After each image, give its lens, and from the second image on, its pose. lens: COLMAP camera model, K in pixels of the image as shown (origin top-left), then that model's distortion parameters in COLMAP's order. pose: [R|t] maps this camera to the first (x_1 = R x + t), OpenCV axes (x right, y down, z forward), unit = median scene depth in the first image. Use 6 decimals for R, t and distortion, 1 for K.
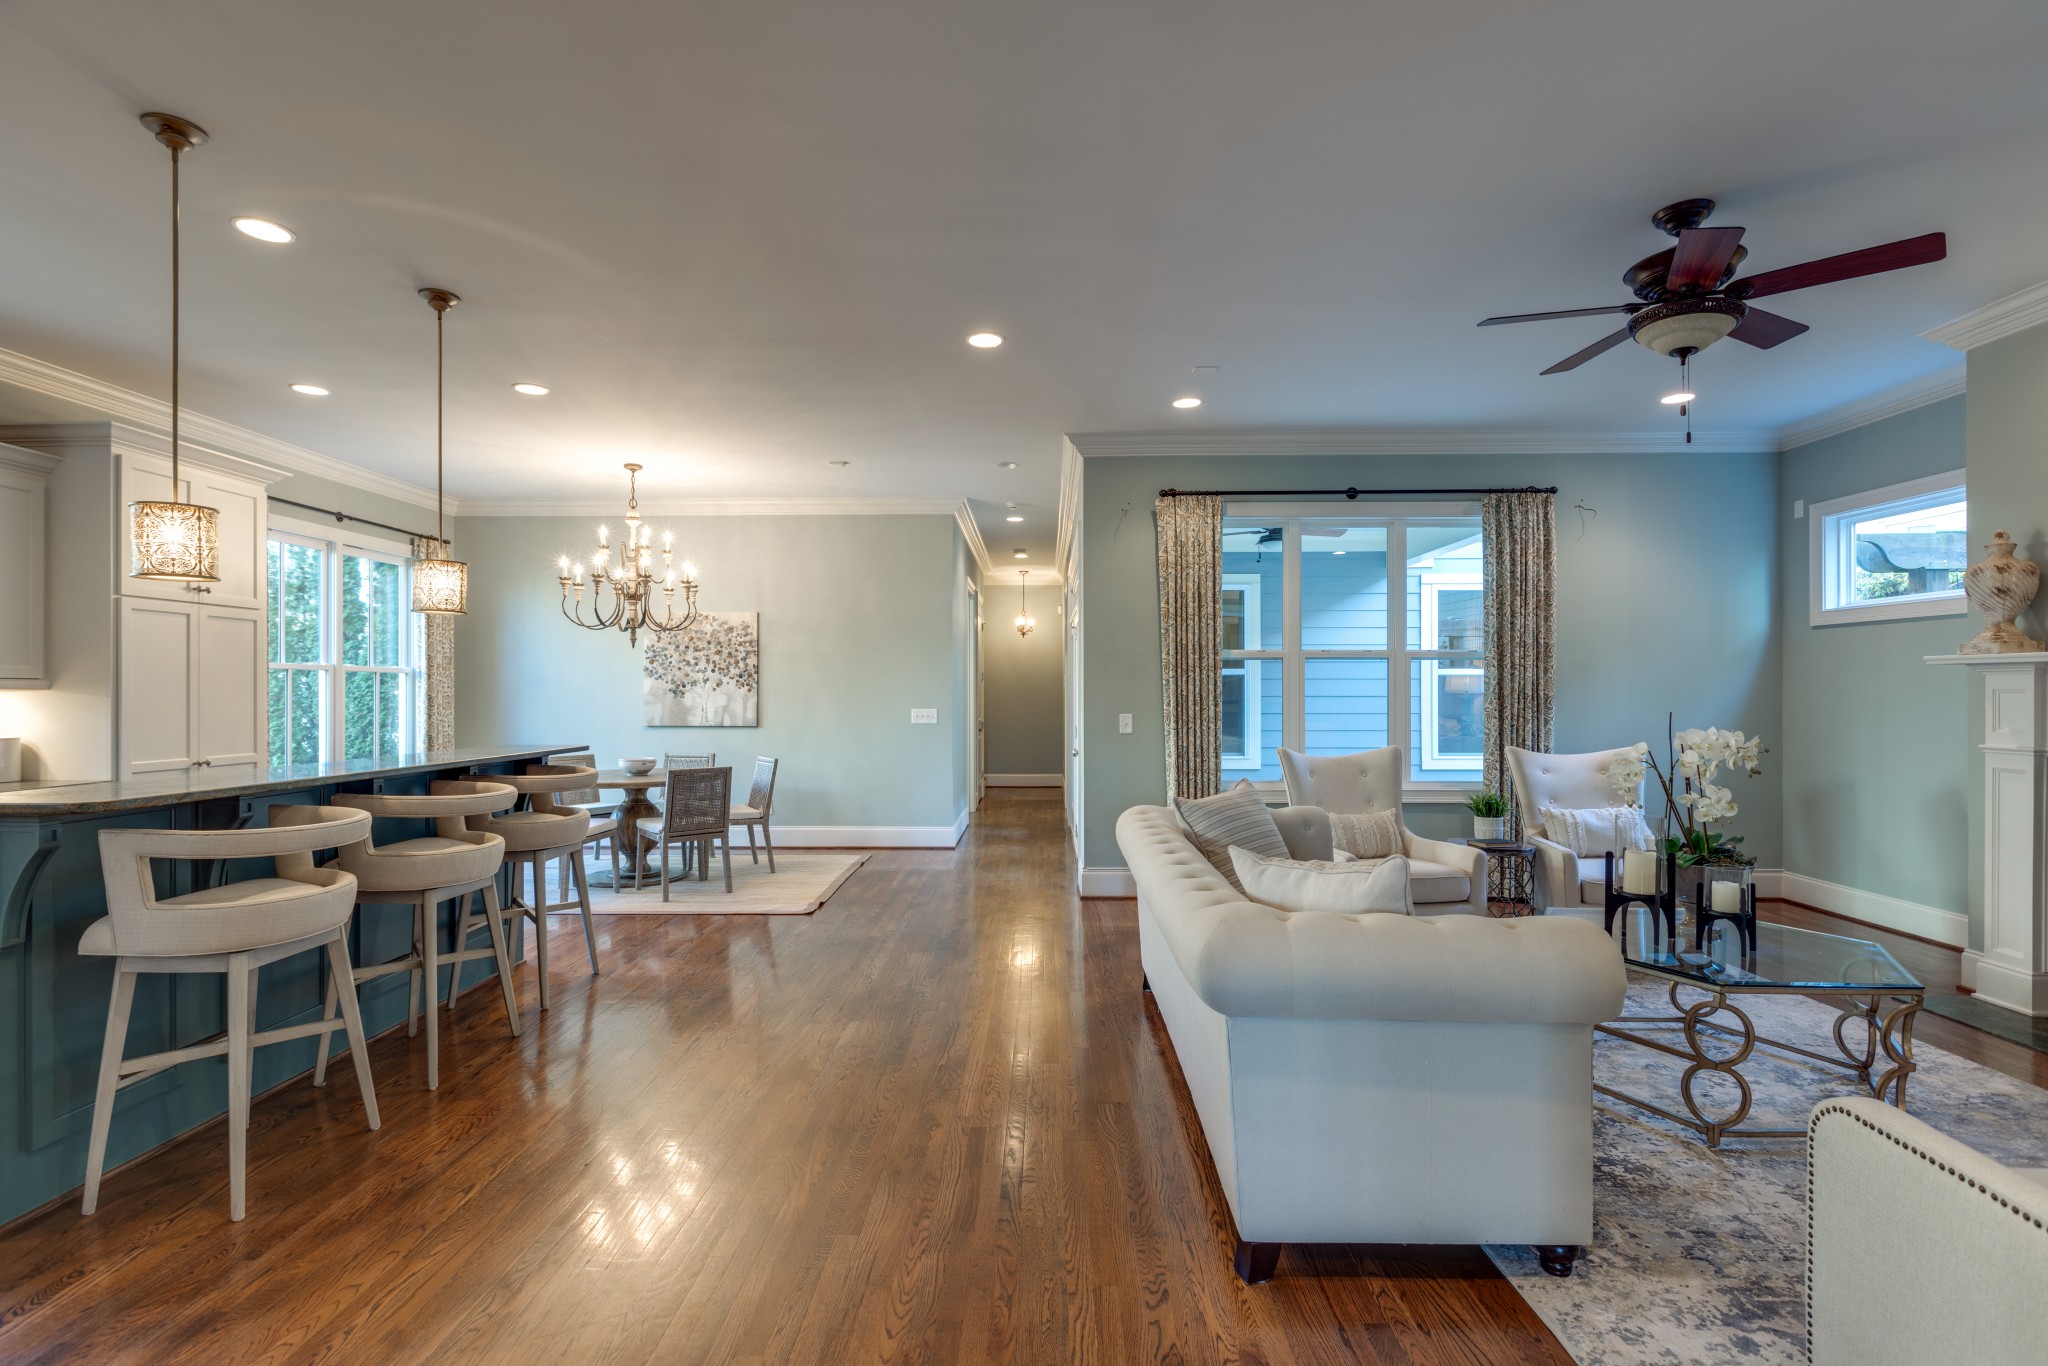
lens RADIAL K [[933.1, 0, 1020.9], [0, 933.1, 688.6], [0, 0, 1]] dist [-0.003041, -0.000336]
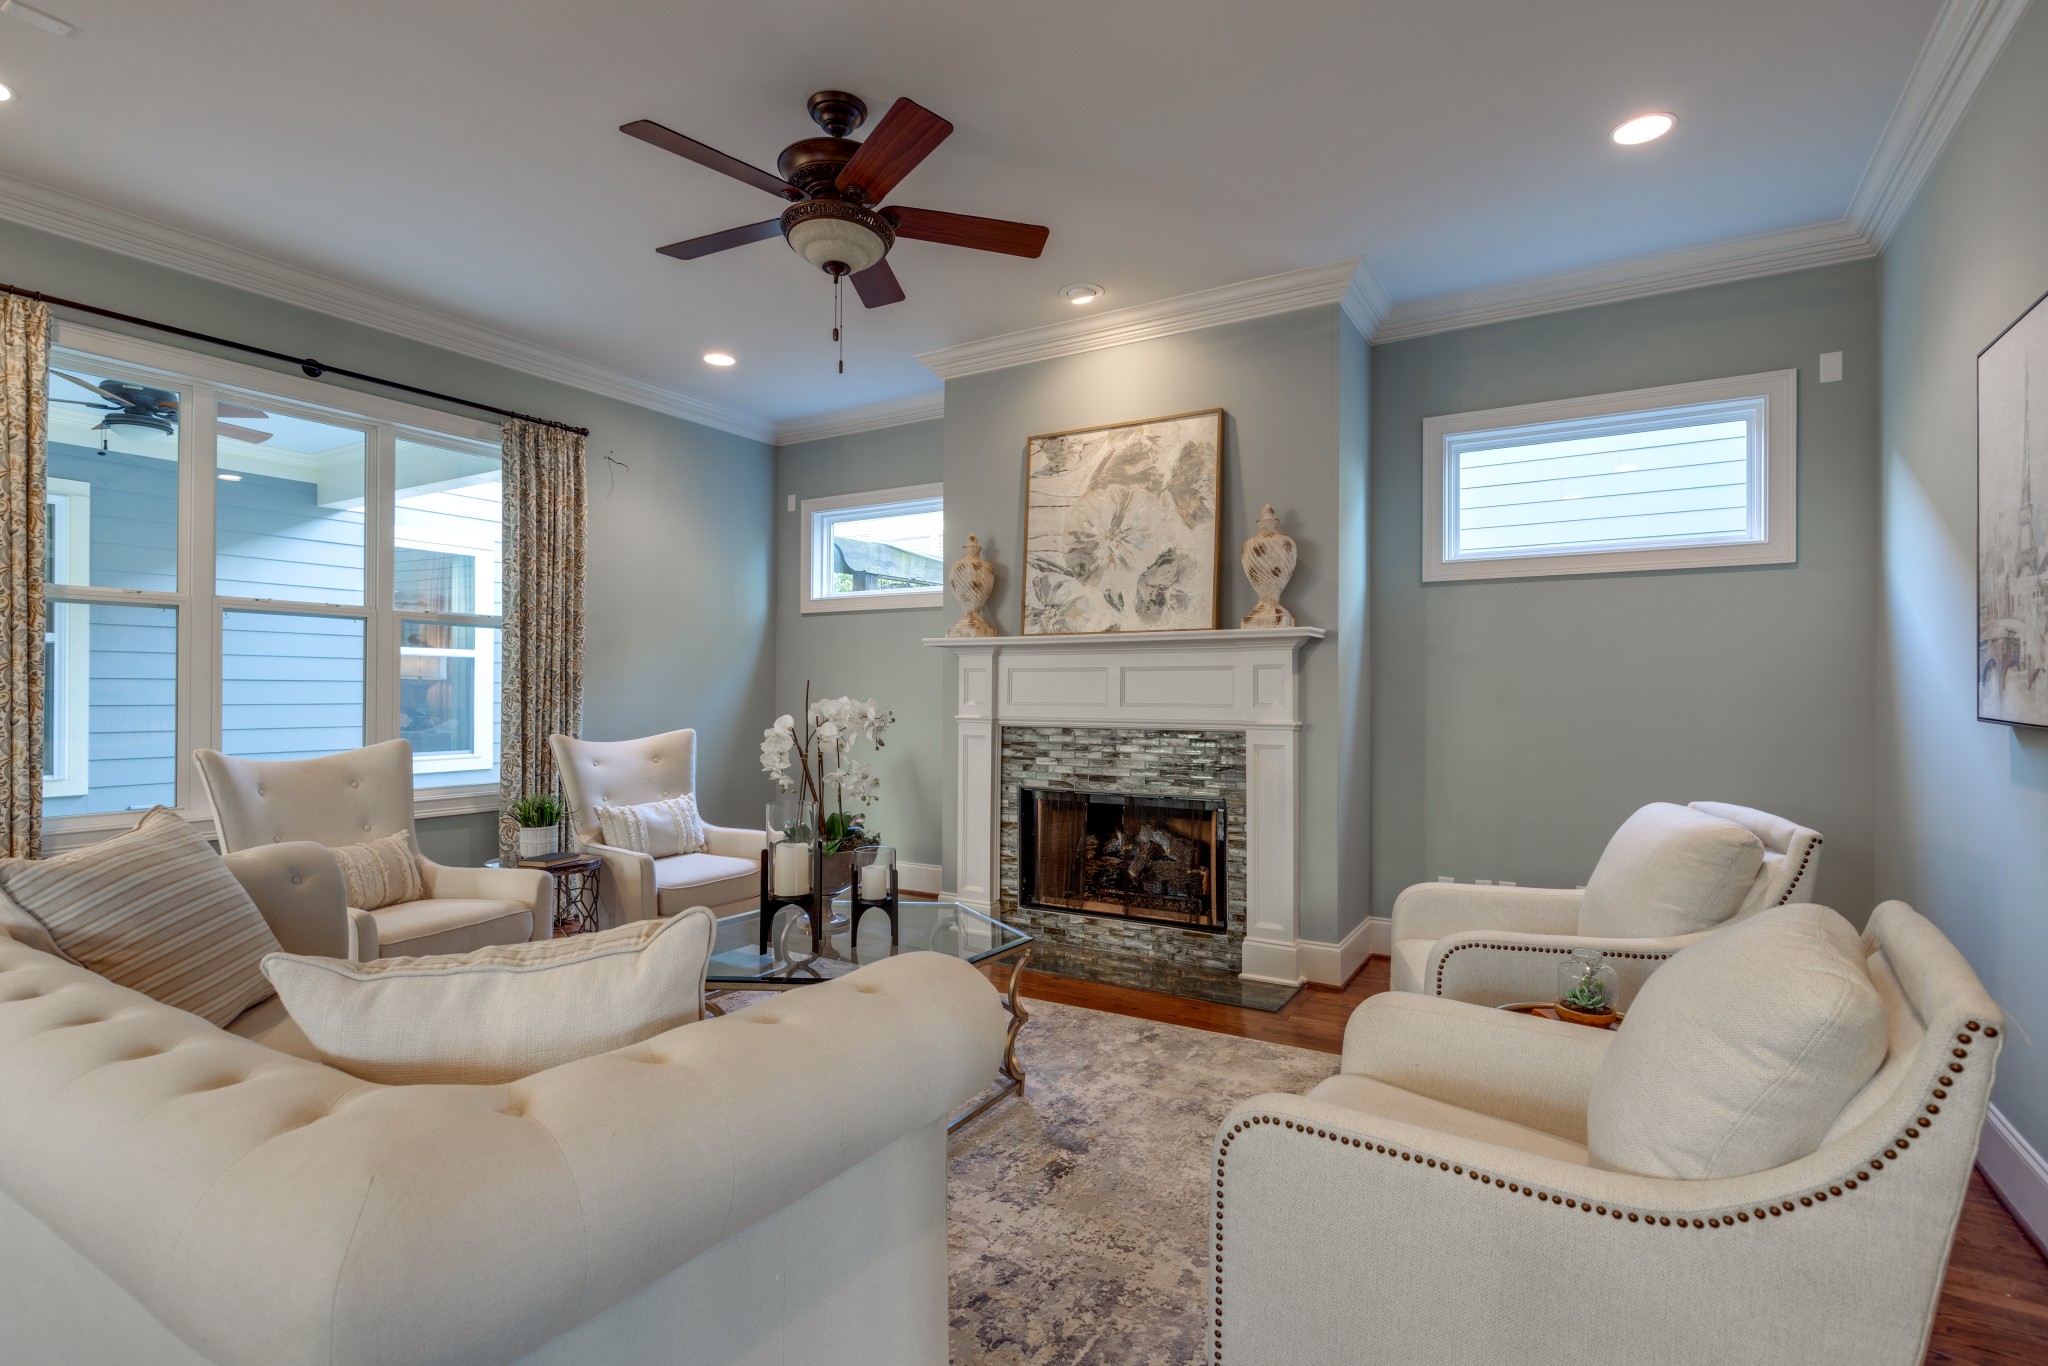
lens RADIAL K [[978.5, 0, 1025.2], [0, 978.5, 688.4], [0, 0, 1]] dist [-0.000848, -0.000135]
pose [[0.499183, 0.005947, 0.866476, 0.002679], [-0.007582, 0.999968, -0.002495, 0.019215], [-0.866463, -0.005324, 0.499212, 0.208889]]
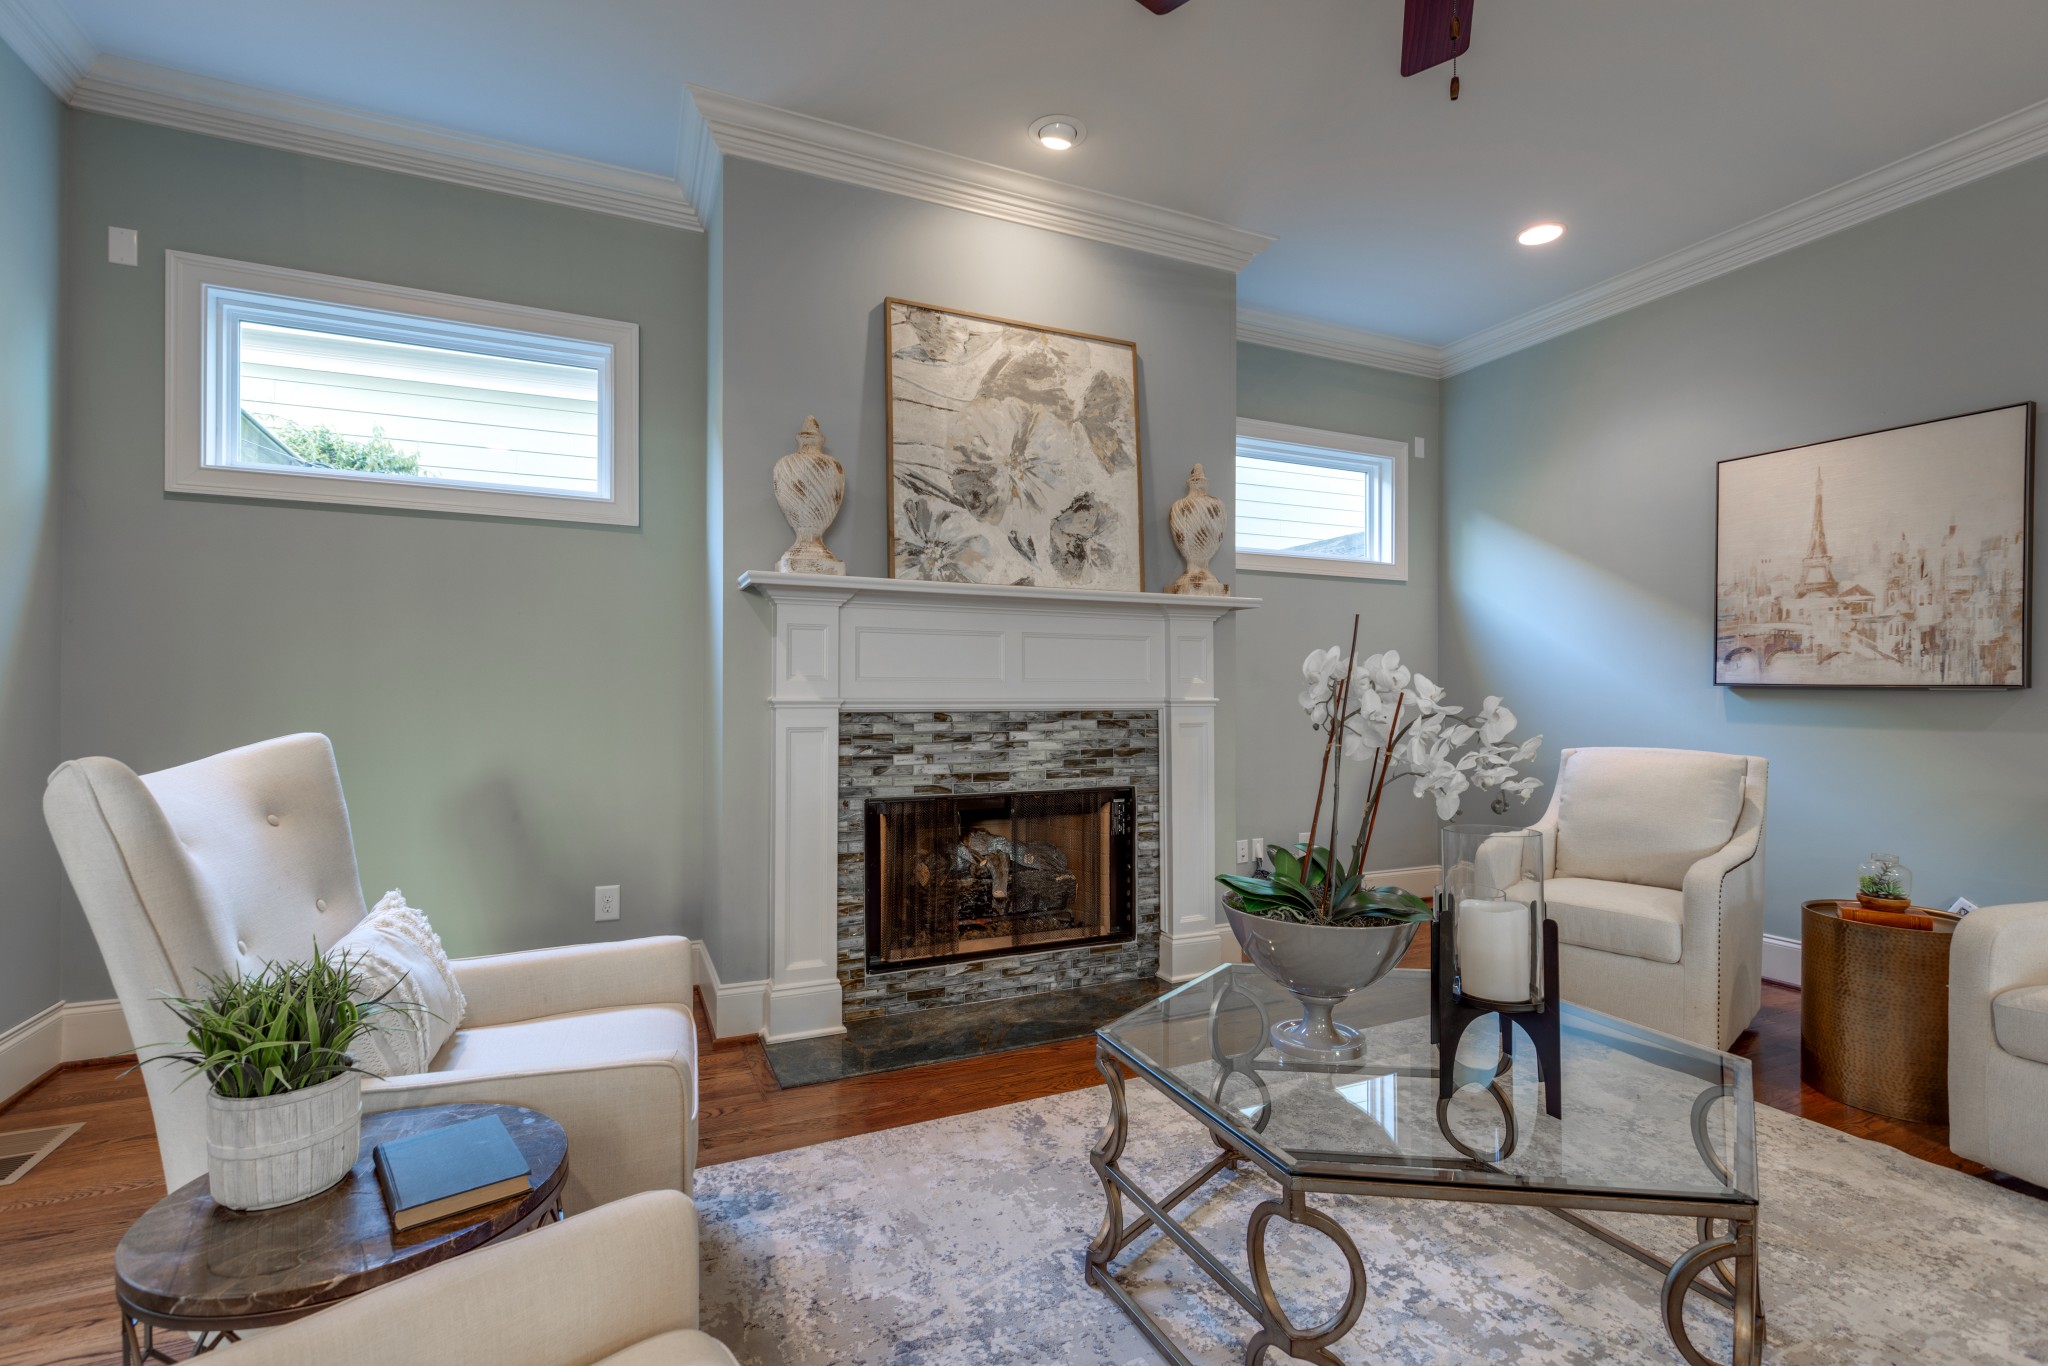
lens RADIAL K [[926.2, 0, 1030.2], [0, 926.2, 686.7], [0, 0, 1]] dist [0.001712, 0.000496]
pose [[-0.434587, 0.005703, 0.900612, 0.190126], [-0.006565, 0.999933, -0.009500, 0.039084], [-0.900606, -0.010041, -0.434520, 0.774296]]
